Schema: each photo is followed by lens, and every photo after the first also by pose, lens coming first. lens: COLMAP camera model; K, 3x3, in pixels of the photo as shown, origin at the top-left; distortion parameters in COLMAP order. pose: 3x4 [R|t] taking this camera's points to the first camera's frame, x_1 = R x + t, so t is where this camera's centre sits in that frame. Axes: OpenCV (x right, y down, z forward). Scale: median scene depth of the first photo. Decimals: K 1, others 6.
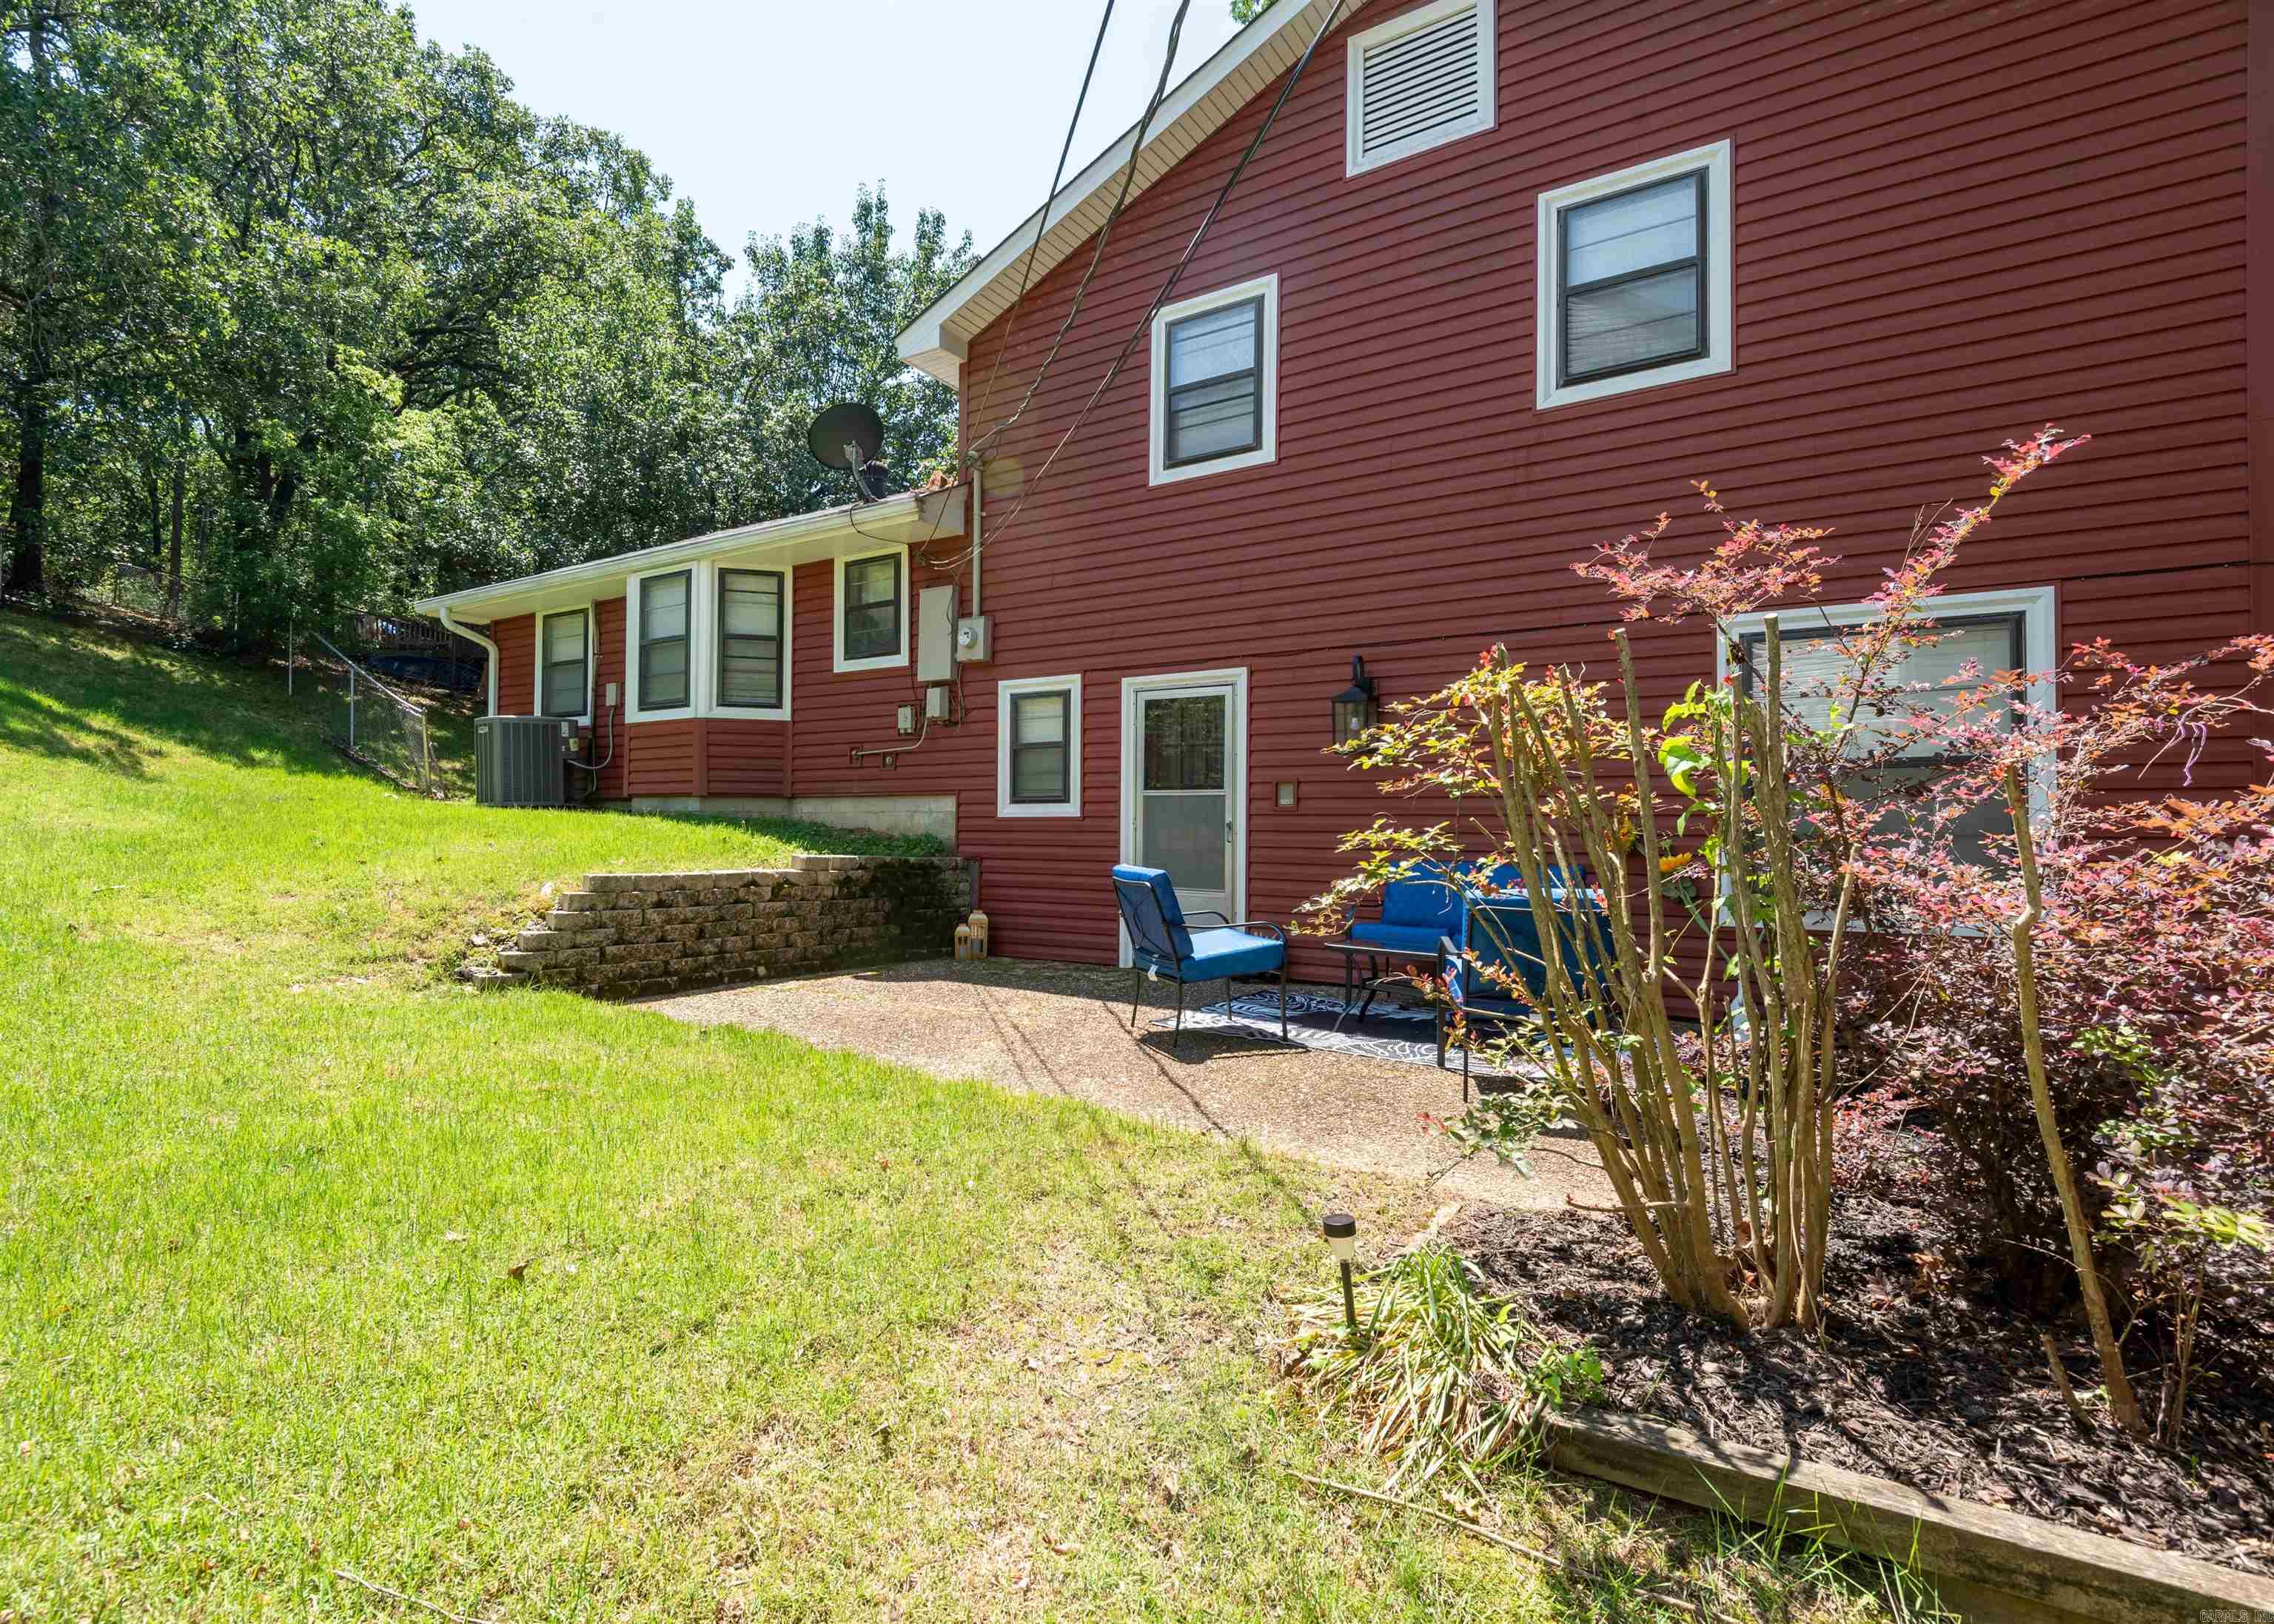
lens RADIAL K [[1109.7, 0, 1141.1], [0, 1109.7, 826.8], [0, 0, 1]] dist [0.001287, -0.000543]
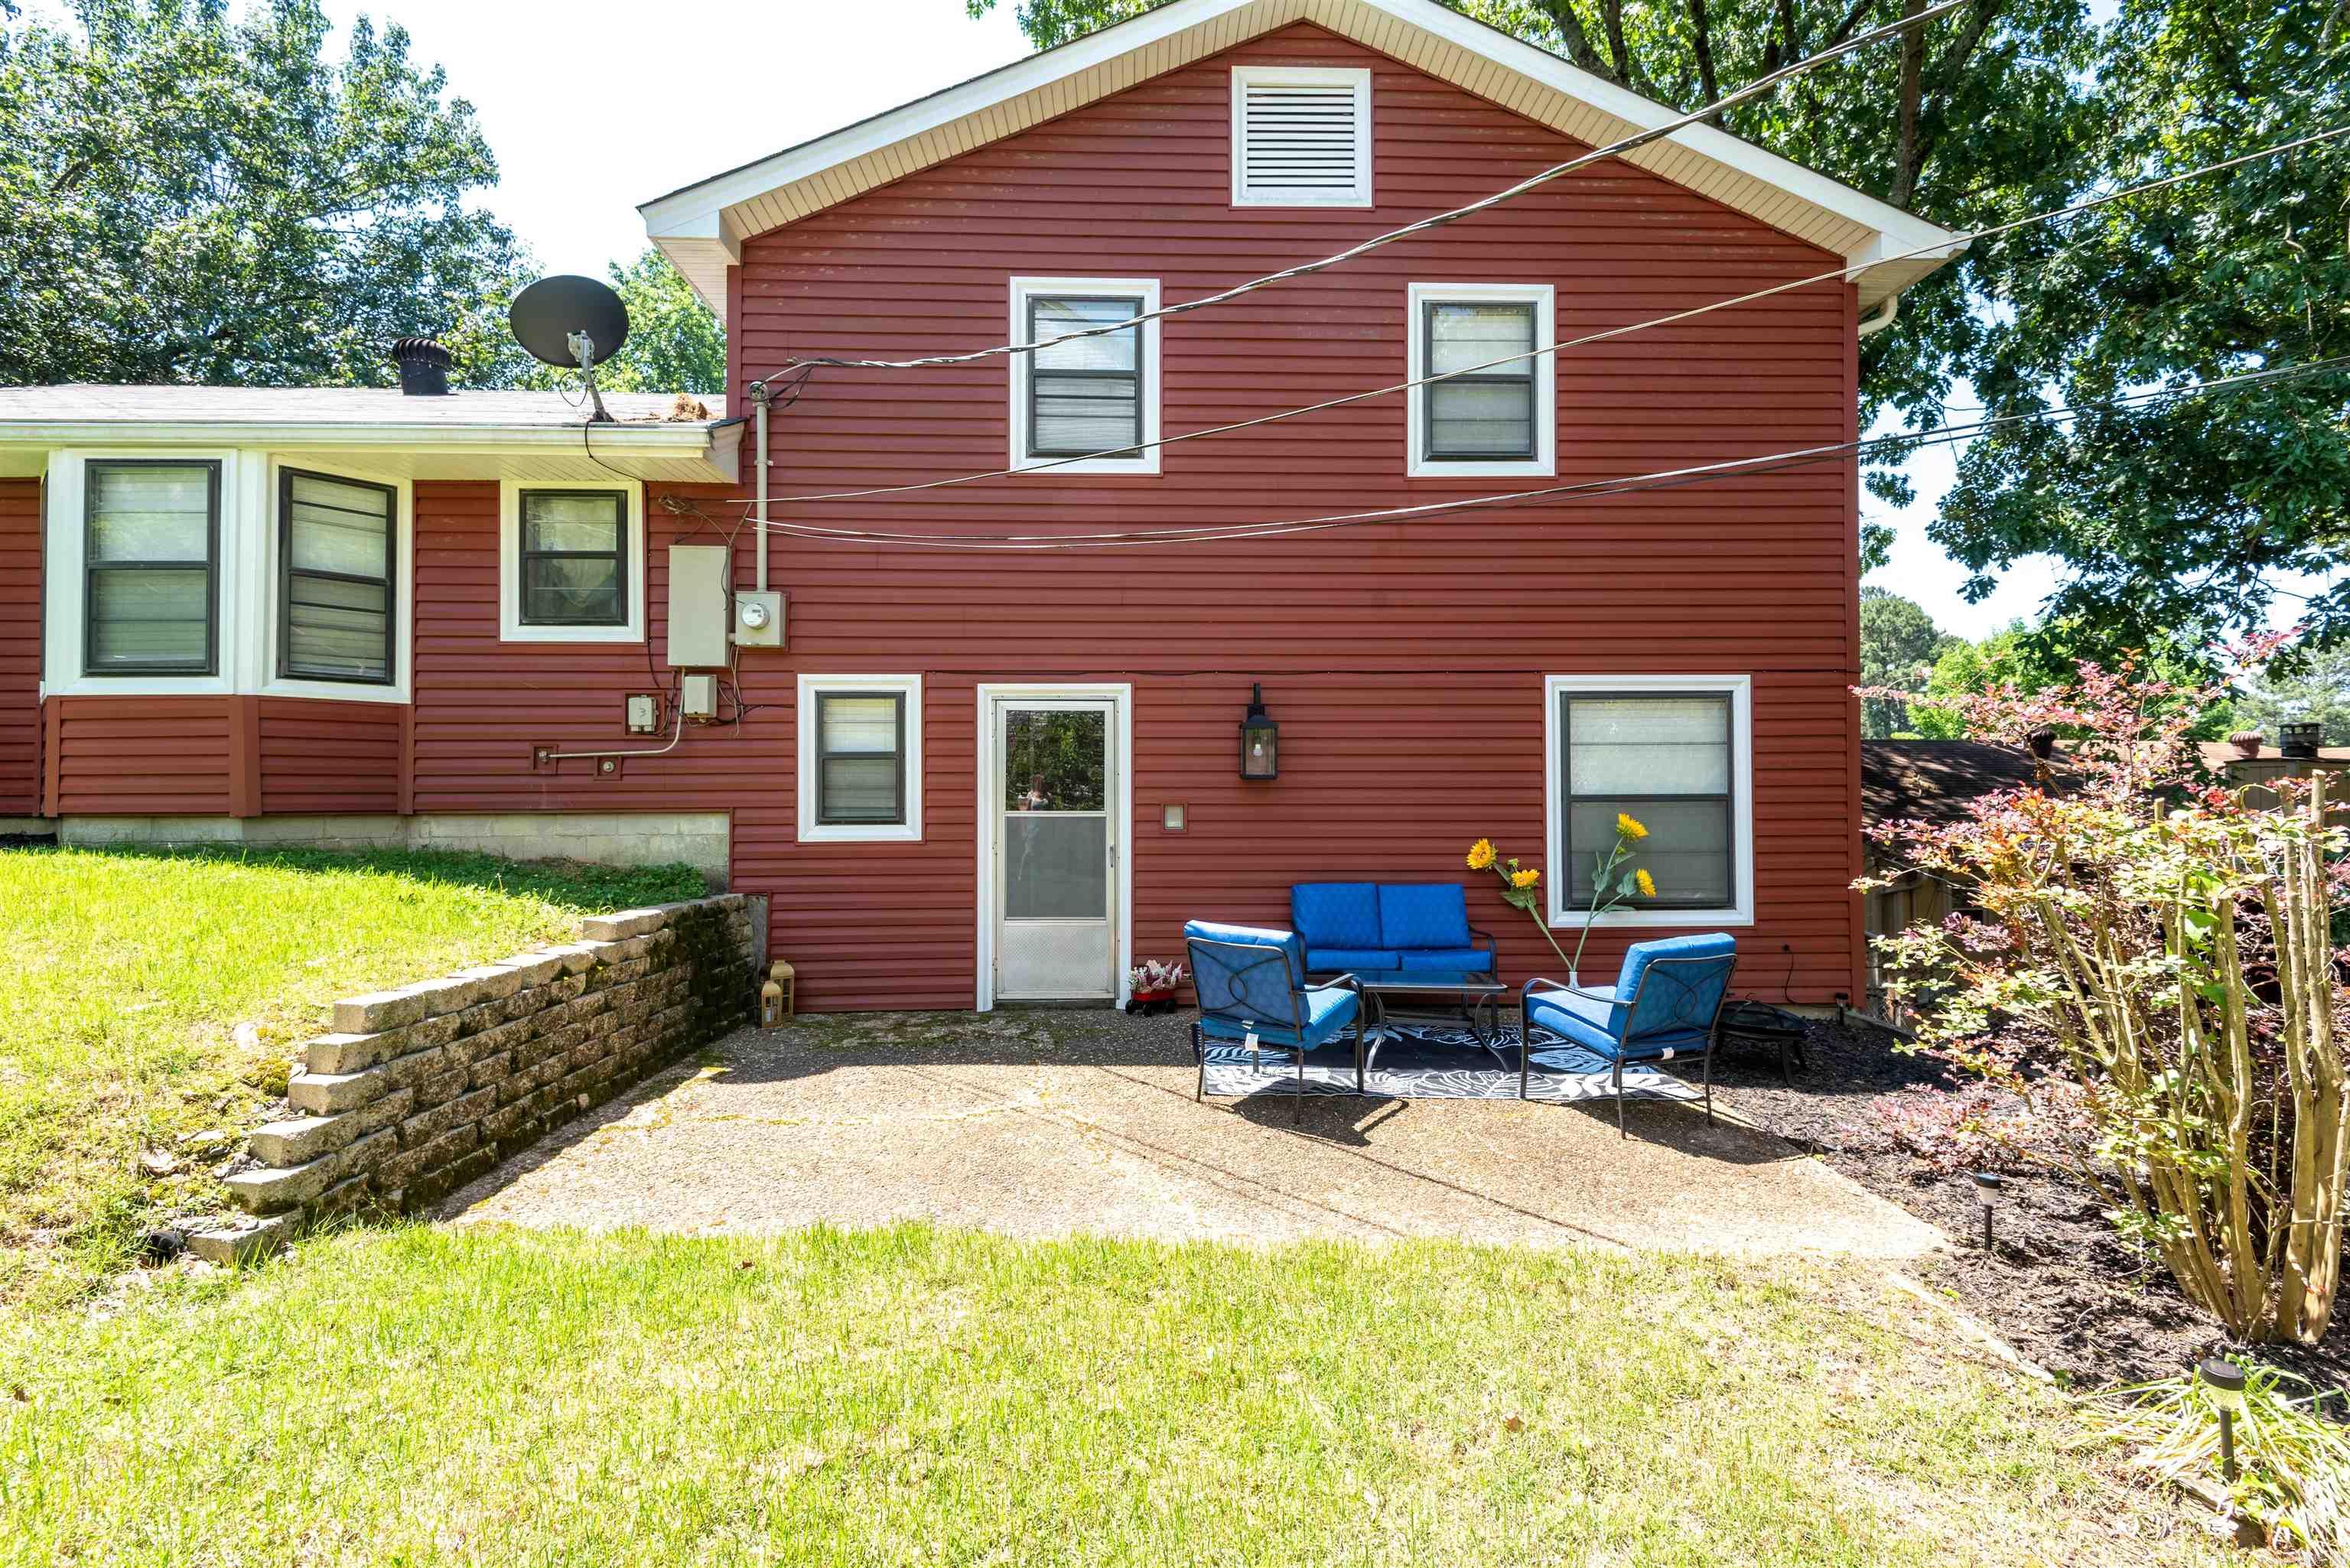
lens RADIAL K [[1013.7, 0, 1175.0], [0, 1013.7, 784.0], [0, 0, 1]] dist [0.023014, -0.025067]
pose [[0.811123, -0.004754, 0.584856, -0.364263], [0.002458, 0.999986, 0.004719, -0.057485], [-0.584870, -0.002390, 0.811123, 0.252010]]
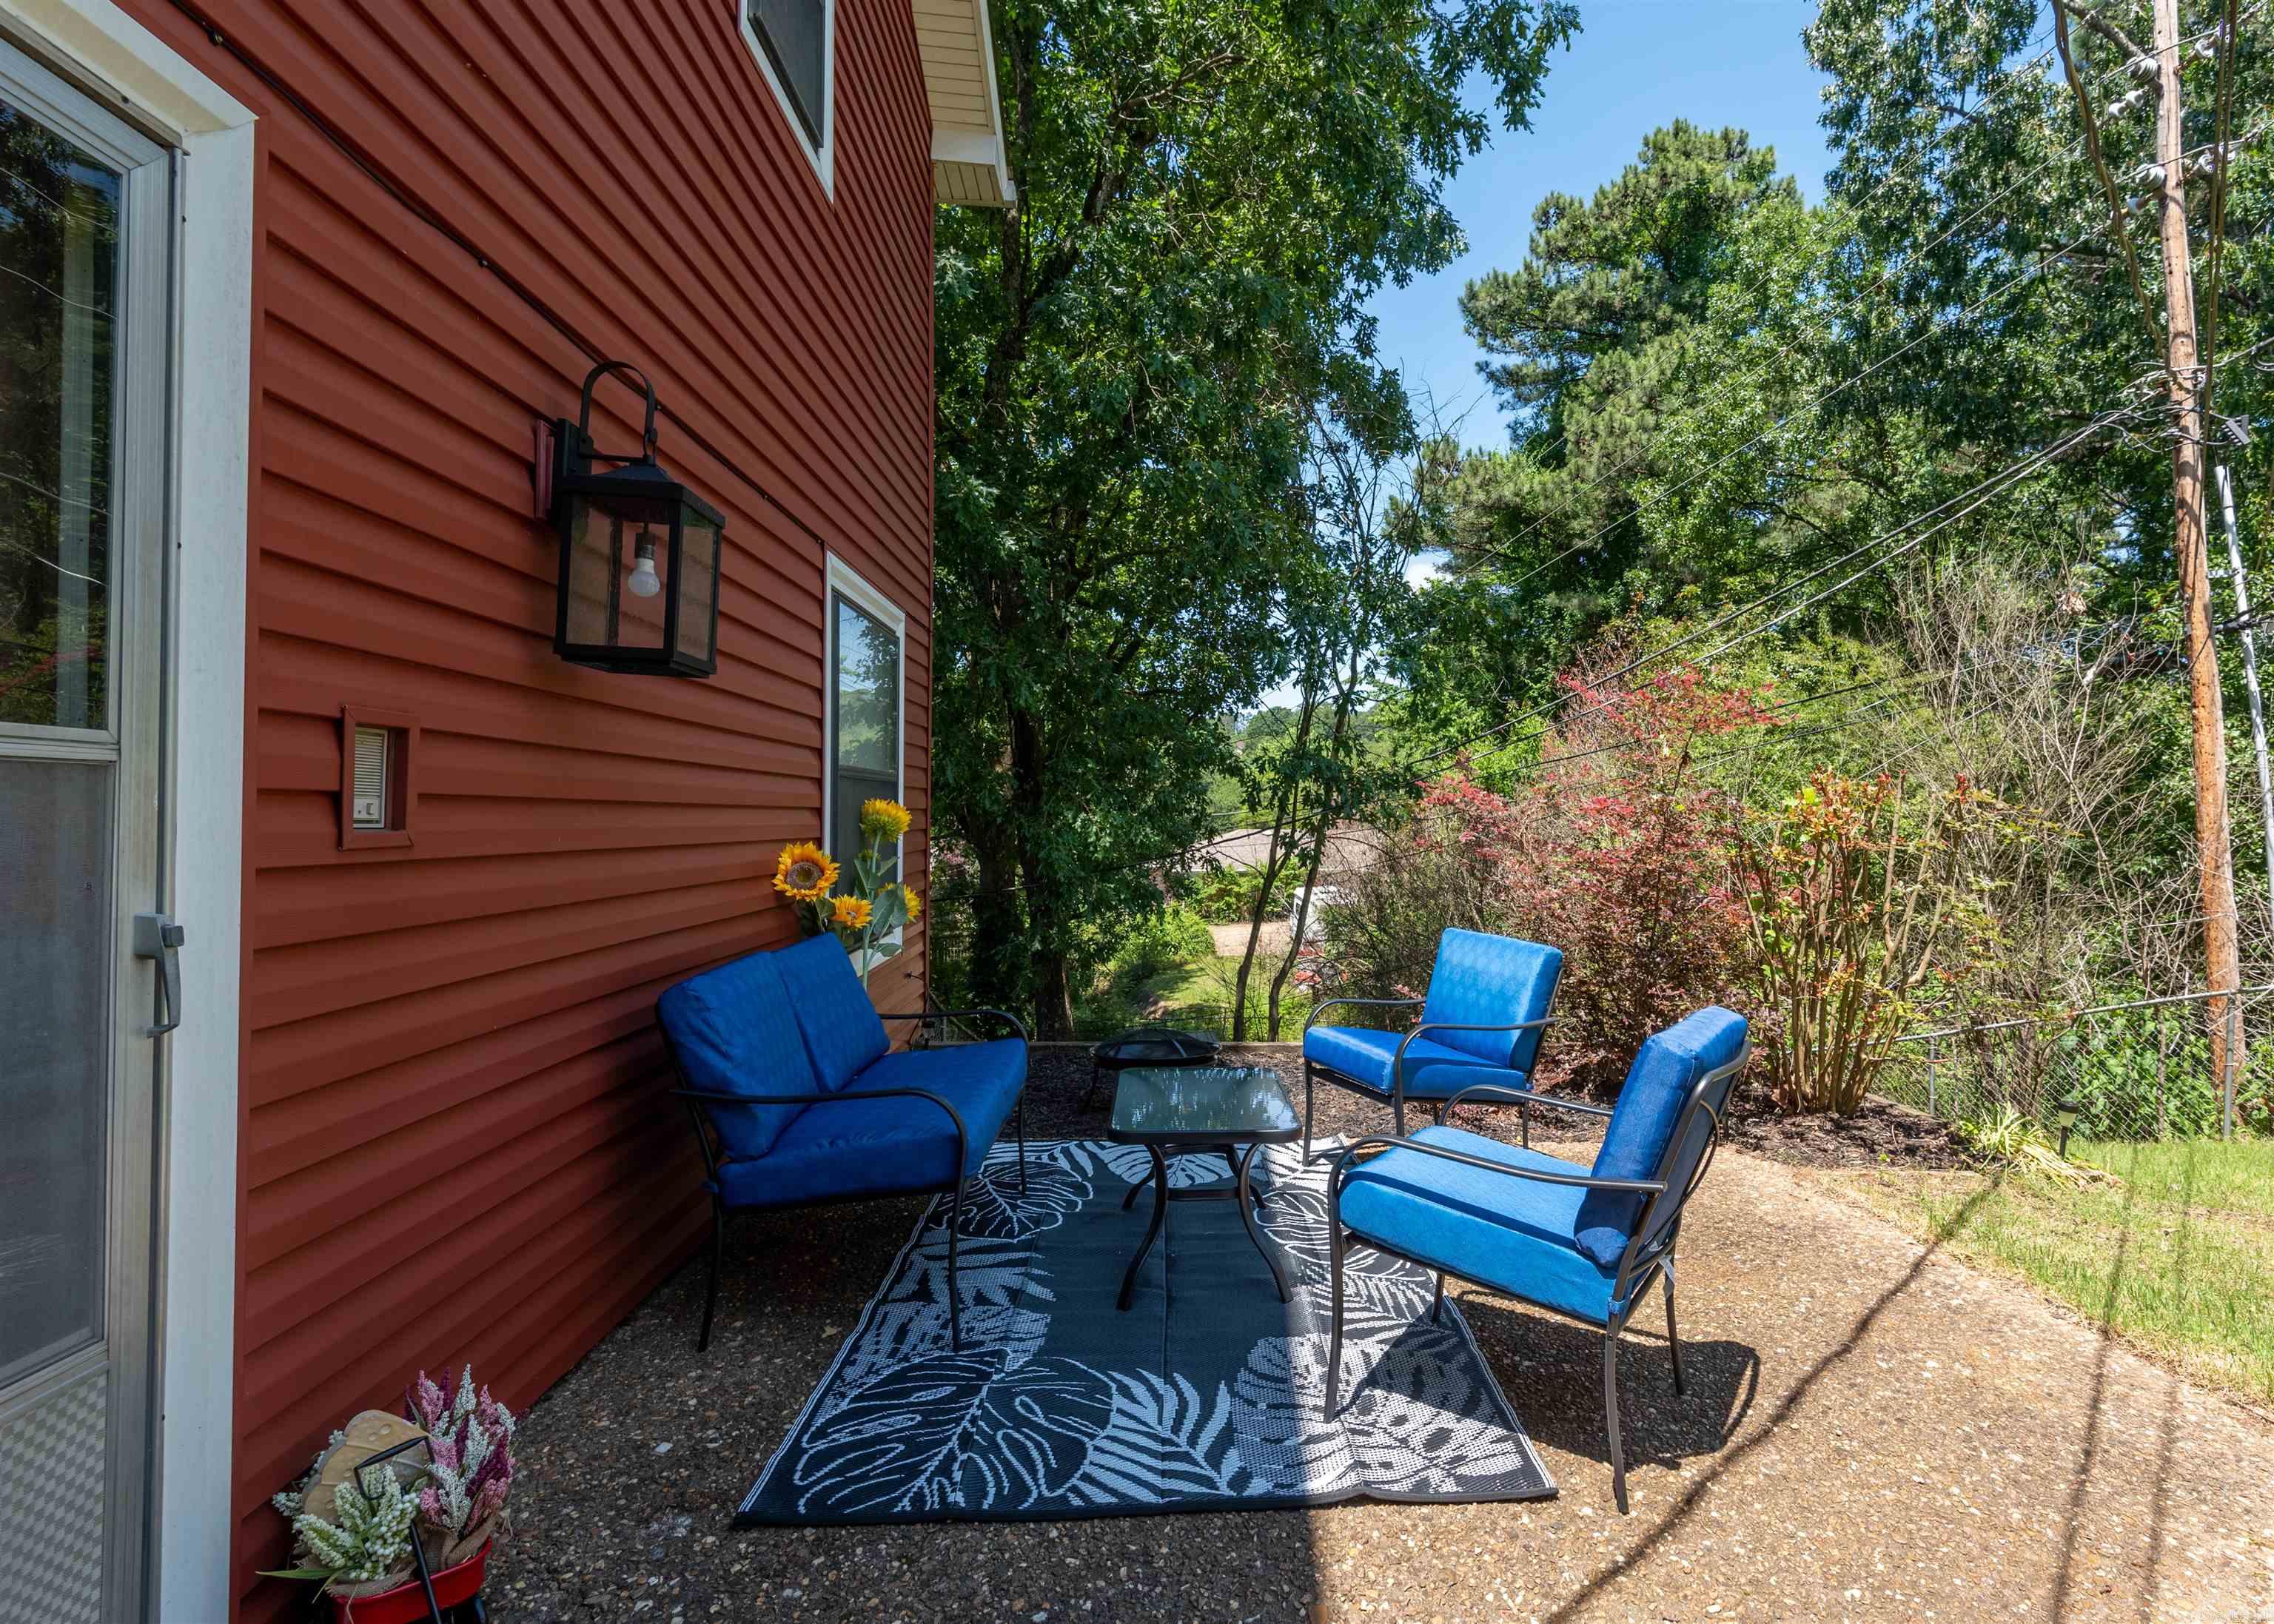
lens RADIAL K [[1109.7, 0, 1141.1], [0, 1109.7, 826.8], [0, 0, 1]] dist [0.001287, -0.000543]
pose [[-0.559202, -0.012546, 0.828936, -0.146907], [-0.010394, 0.999913, 0.008122, -0.020374], [-0.828966, -0.004074, -0.559284, 0.923036]]
